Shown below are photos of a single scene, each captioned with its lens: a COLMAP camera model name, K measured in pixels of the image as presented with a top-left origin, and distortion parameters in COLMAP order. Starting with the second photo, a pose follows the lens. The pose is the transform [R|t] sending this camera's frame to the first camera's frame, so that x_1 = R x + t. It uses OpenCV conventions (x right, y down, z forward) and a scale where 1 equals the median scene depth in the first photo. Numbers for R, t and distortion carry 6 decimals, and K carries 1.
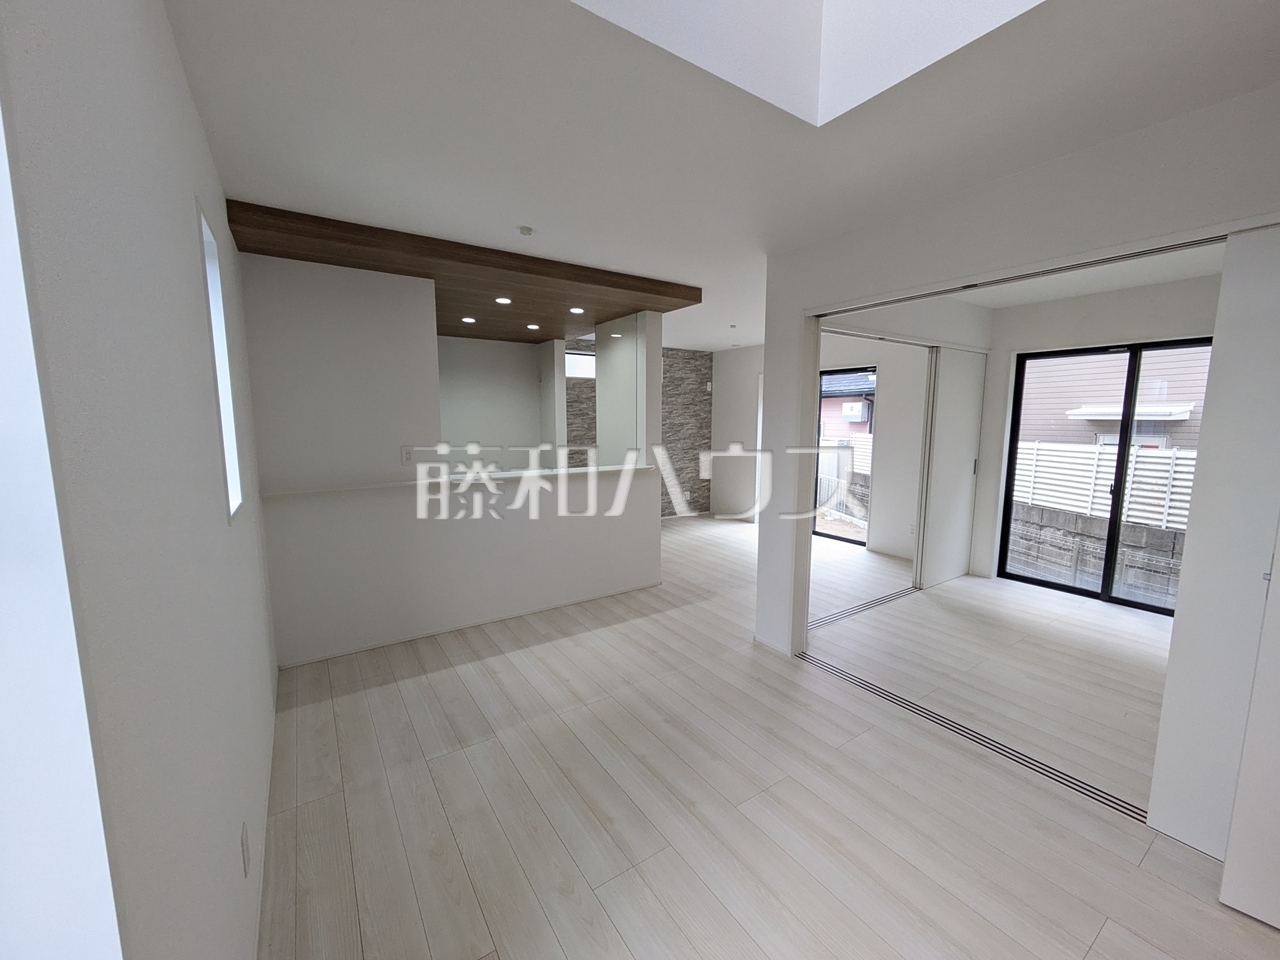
lens RADIAL K [[503.9, 0, 640.0], [0, 503.9, 480.0], [0, 0, 1]] dist [-0.003154, -0.000146]
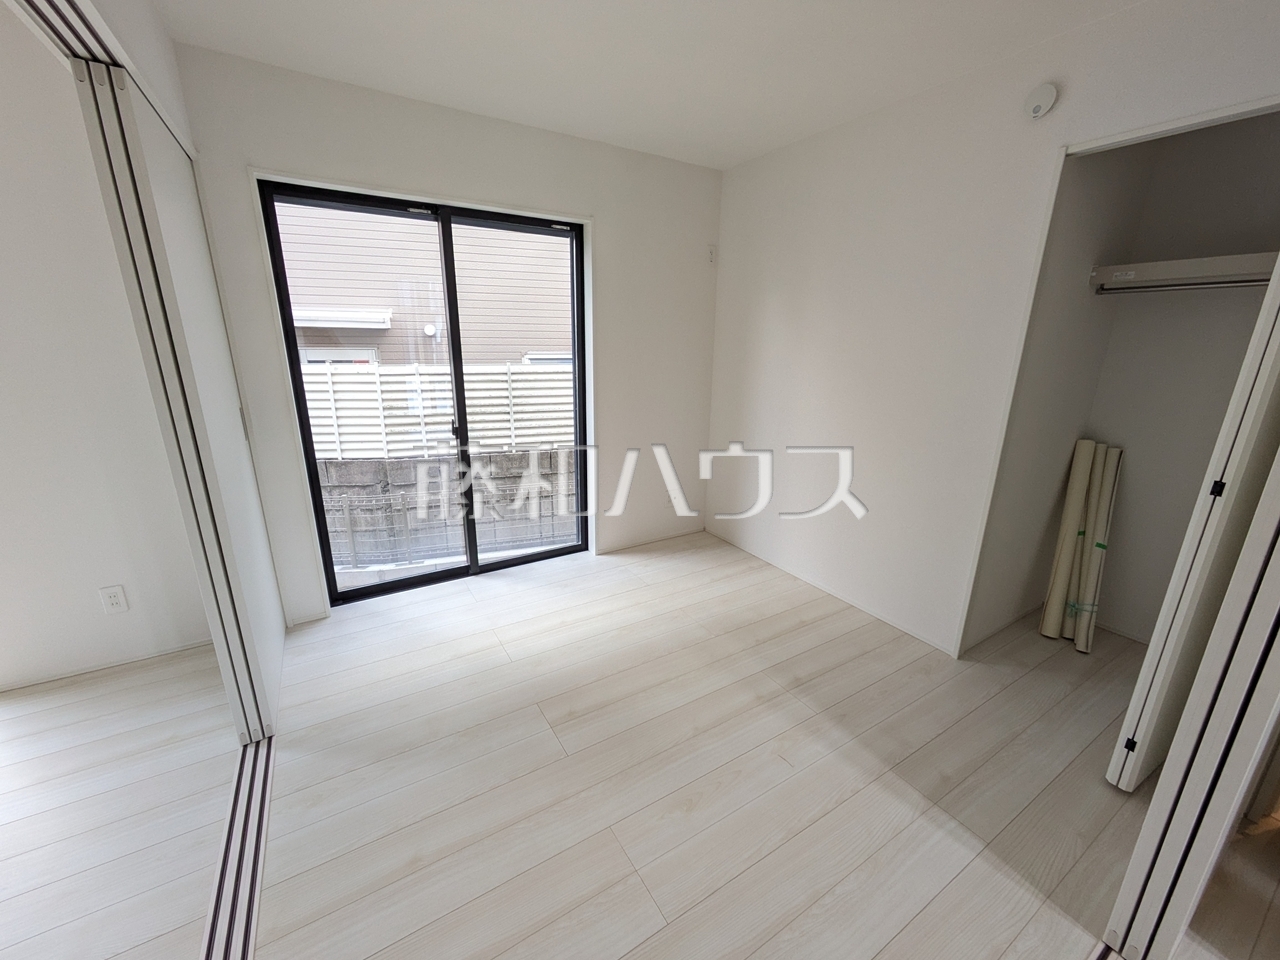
lens RADIAL K [[503.9, 0, 640.0], [0, 503.9, 480.0], [0, 0, 1]] dist [-0.003154, -0.000146]
pose [[0.031767, -0.268794, 0.962674, 0.209558], [0.104990, 0.958729, 0.264228, -0.059530], [-0.993966, 0.092678, 0.058677, 0.600938]]
